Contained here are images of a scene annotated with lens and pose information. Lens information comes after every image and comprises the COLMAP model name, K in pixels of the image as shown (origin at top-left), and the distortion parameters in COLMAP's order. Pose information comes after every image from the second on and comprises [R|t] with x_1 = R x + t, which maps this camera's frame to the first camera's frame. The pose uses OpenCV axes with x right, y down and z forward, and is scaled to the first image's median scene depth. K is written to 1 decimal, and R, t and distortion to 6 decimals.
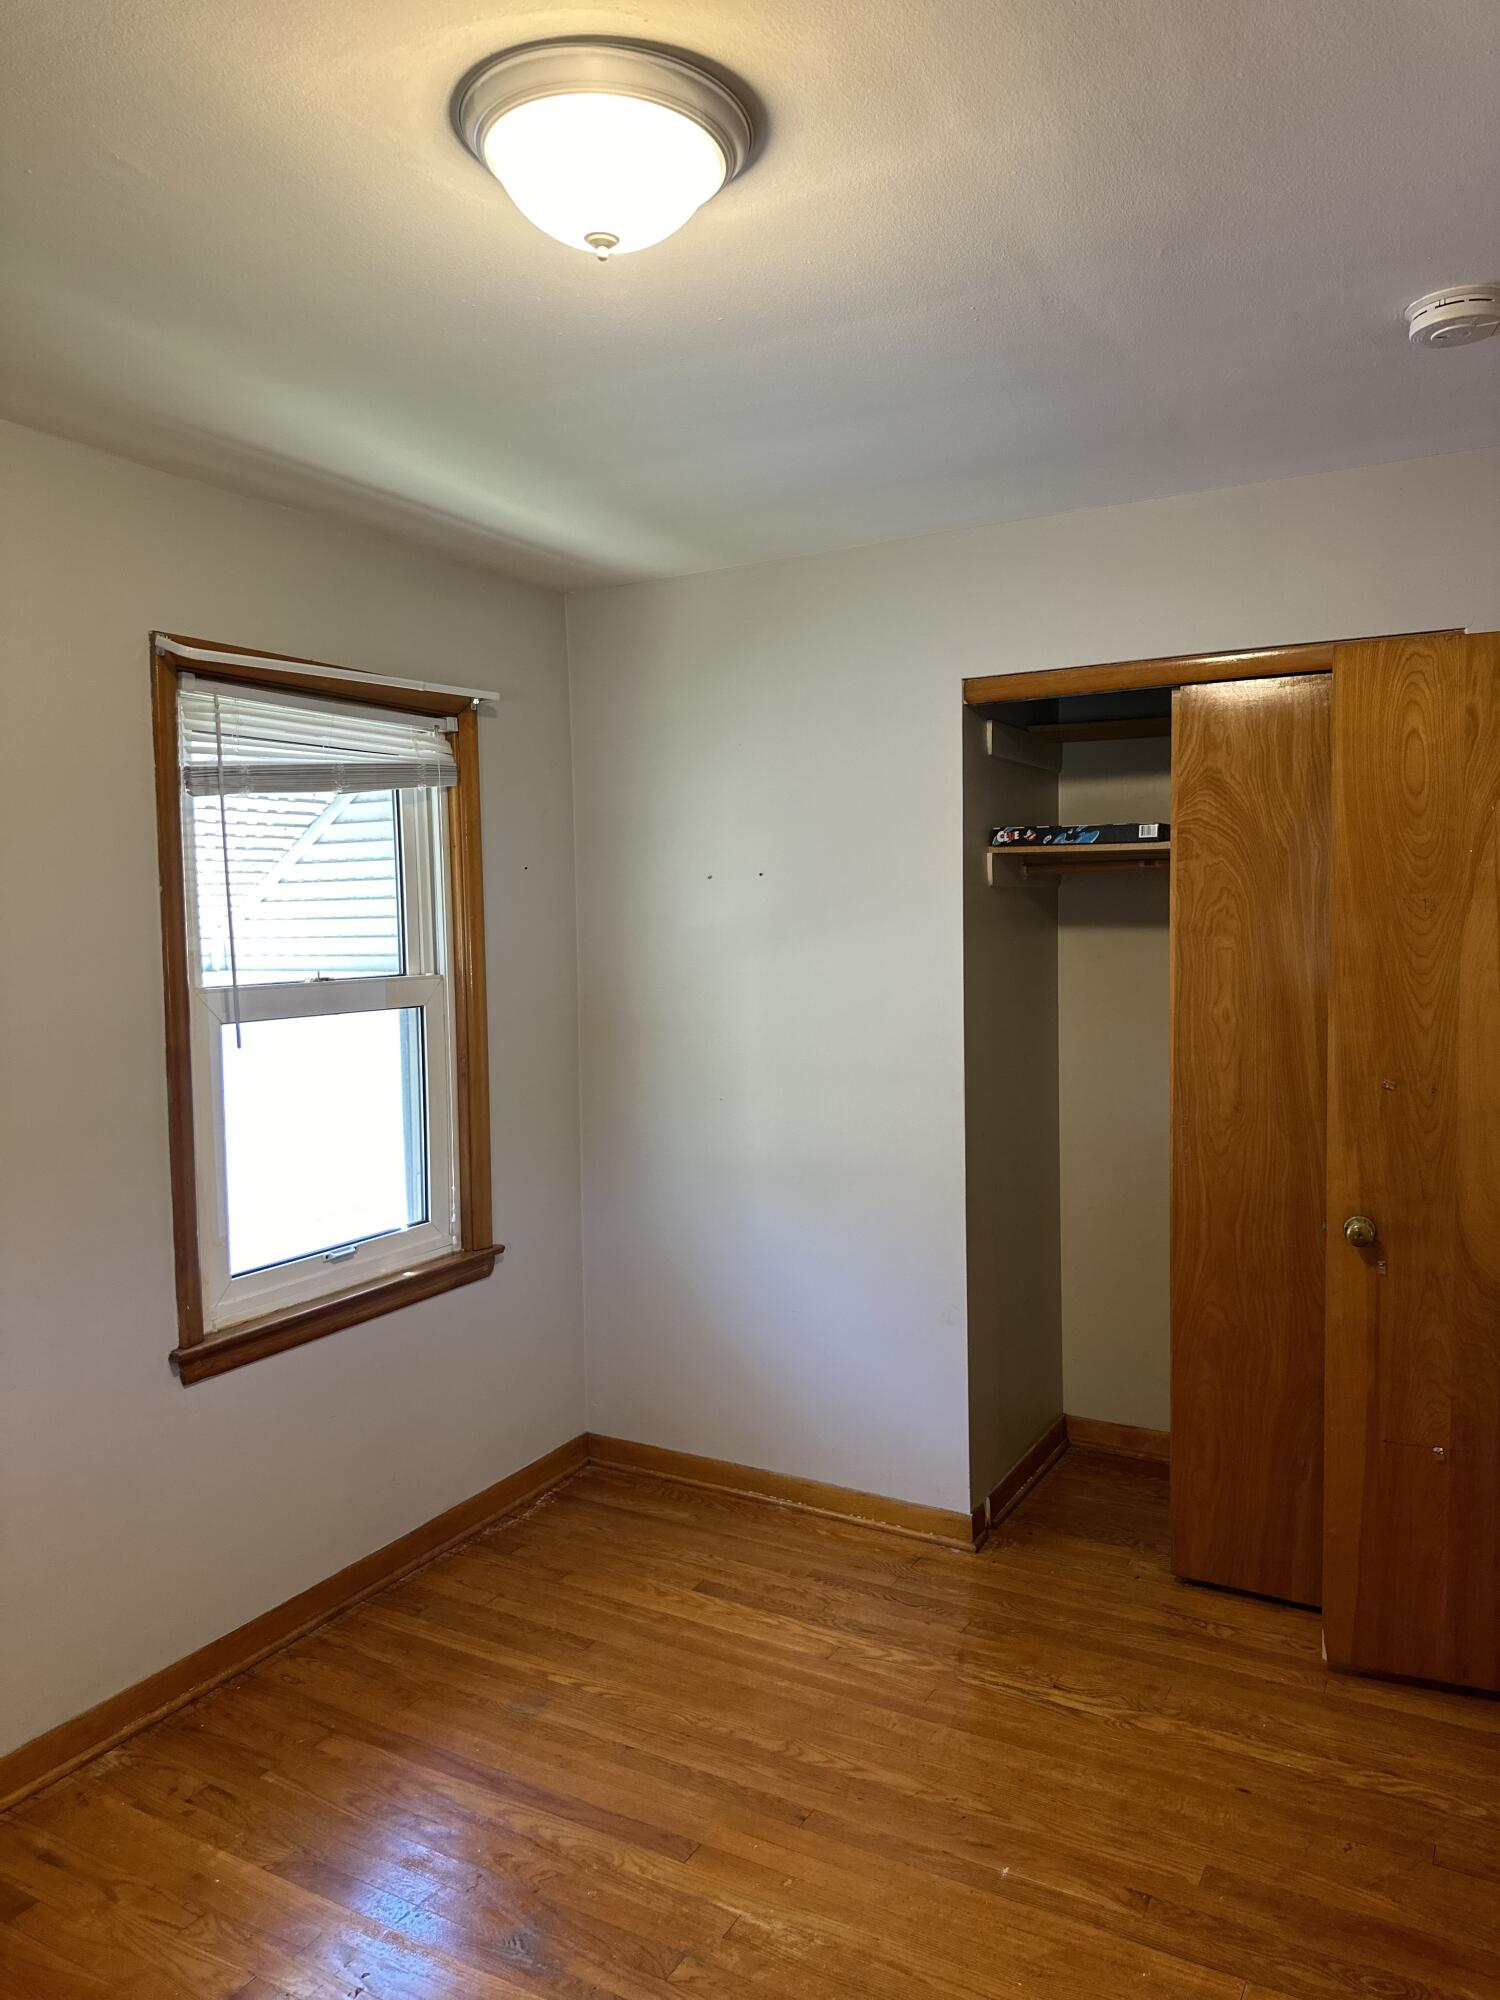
lens RADIAL K [[1412.2, 0, 760.8], [0, 1412.2, 1005.1], [0, 0, 1]] dist [0.017239, -0.016087]
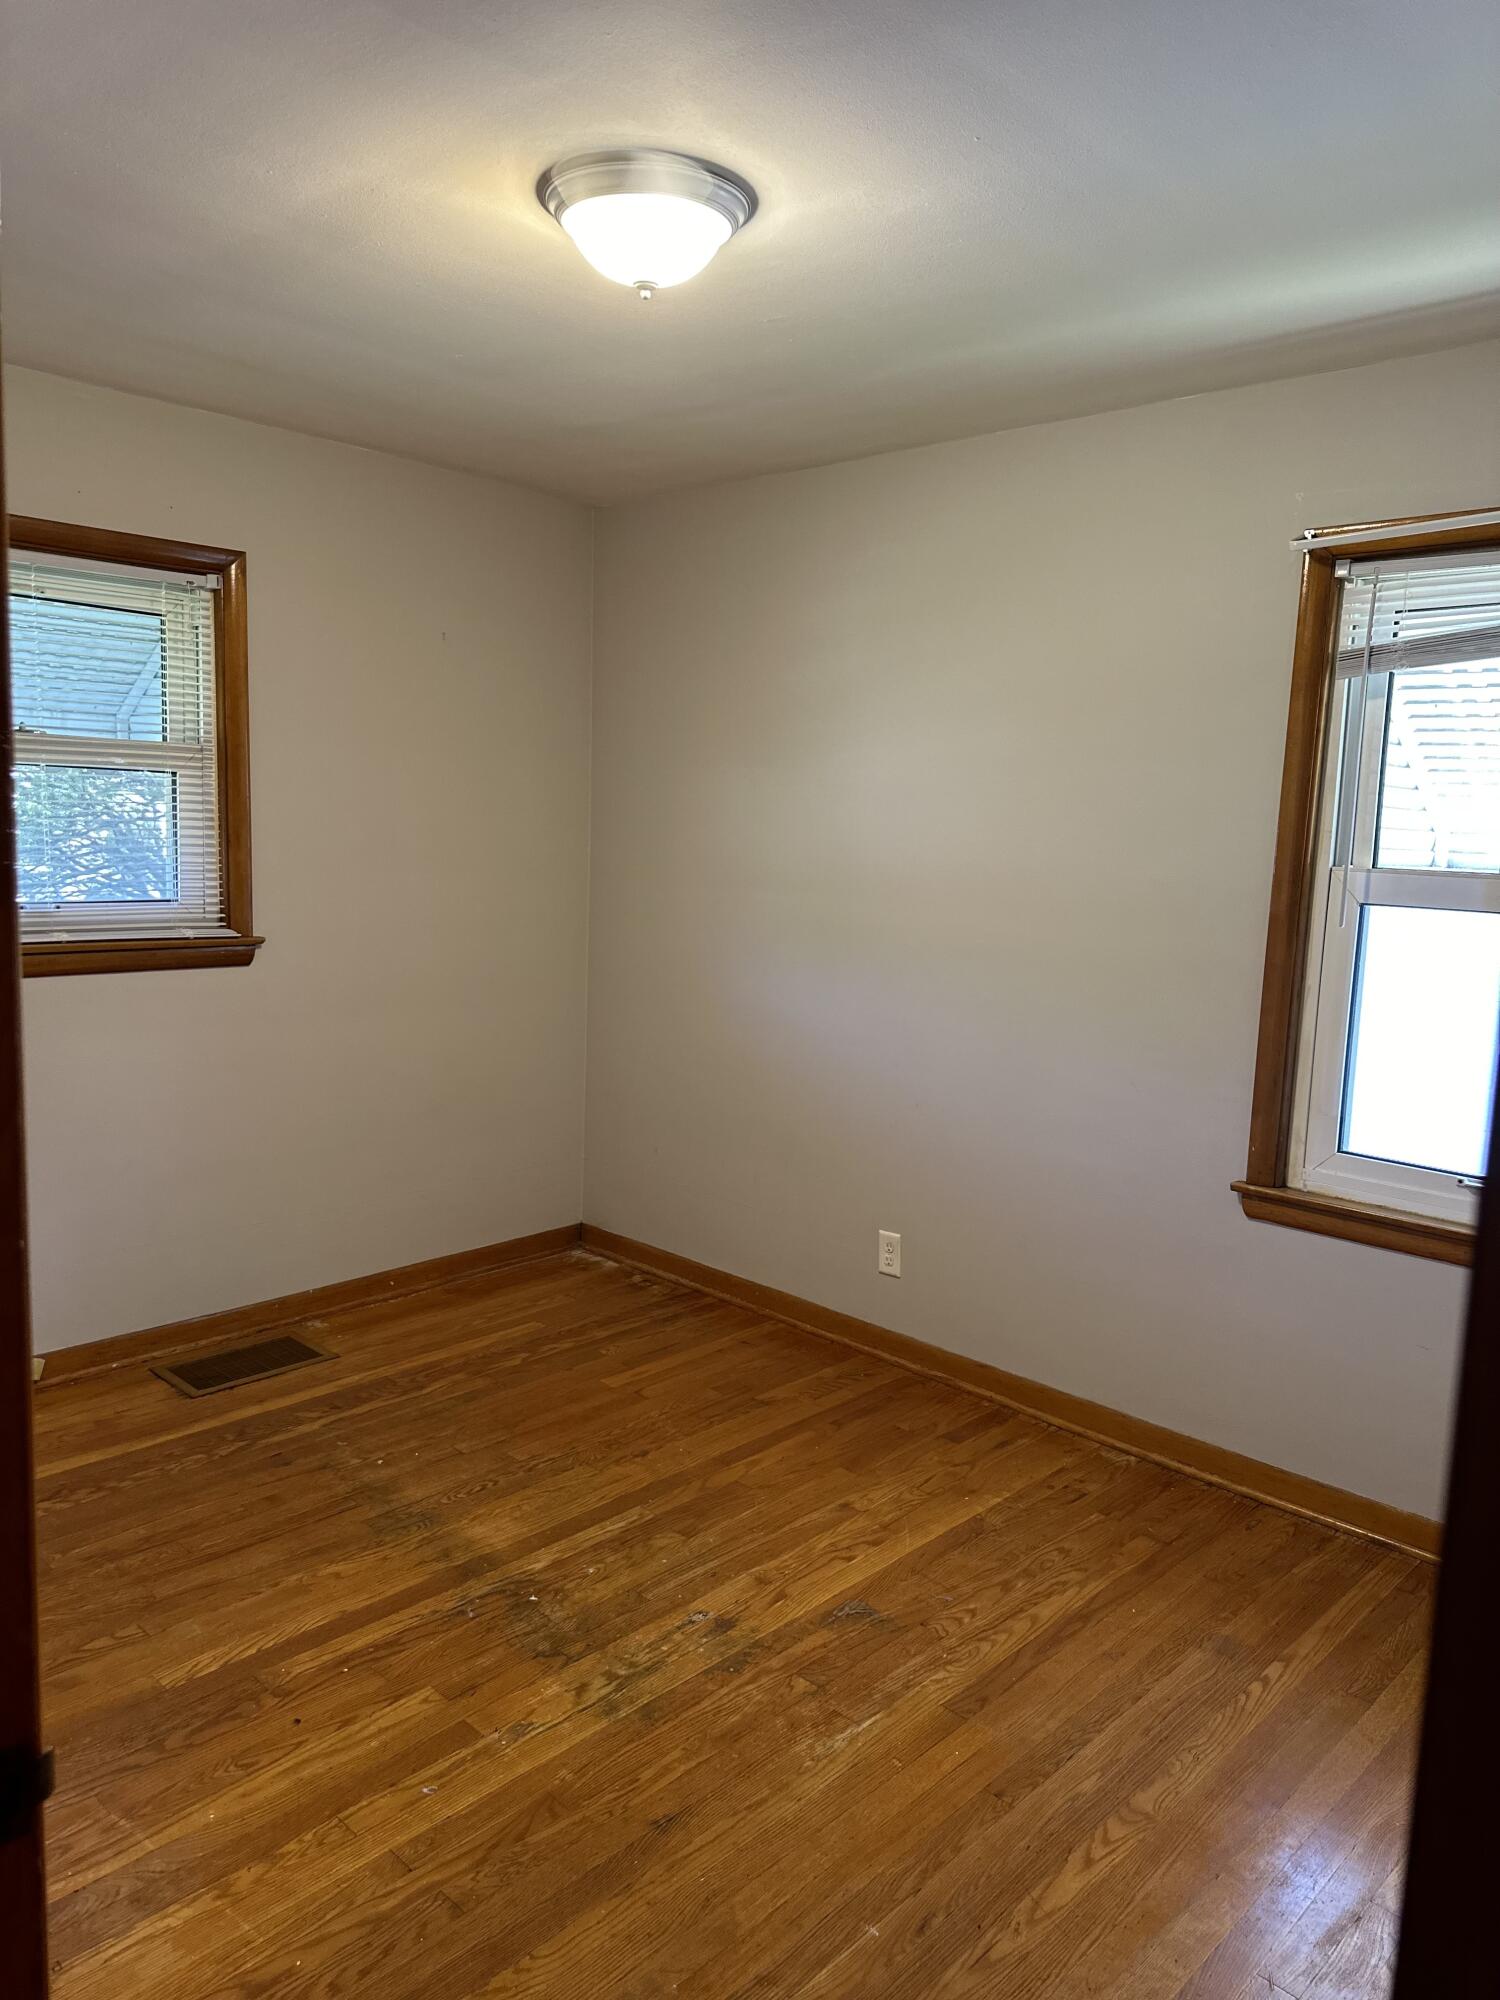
lens RADIAL K [[1412.2, 0, 745.6], [0, 1412.2, 1006.1], [0, 0, 1]] dist [0.017239, -0.016087]
pose [[-0.239820, 0.137353, -0.961052, 0.765656], [-0.098463, 0.981395, 0.164831, -0.041644], [0.965811, 0.134158, -0.221834, 0.870696]]
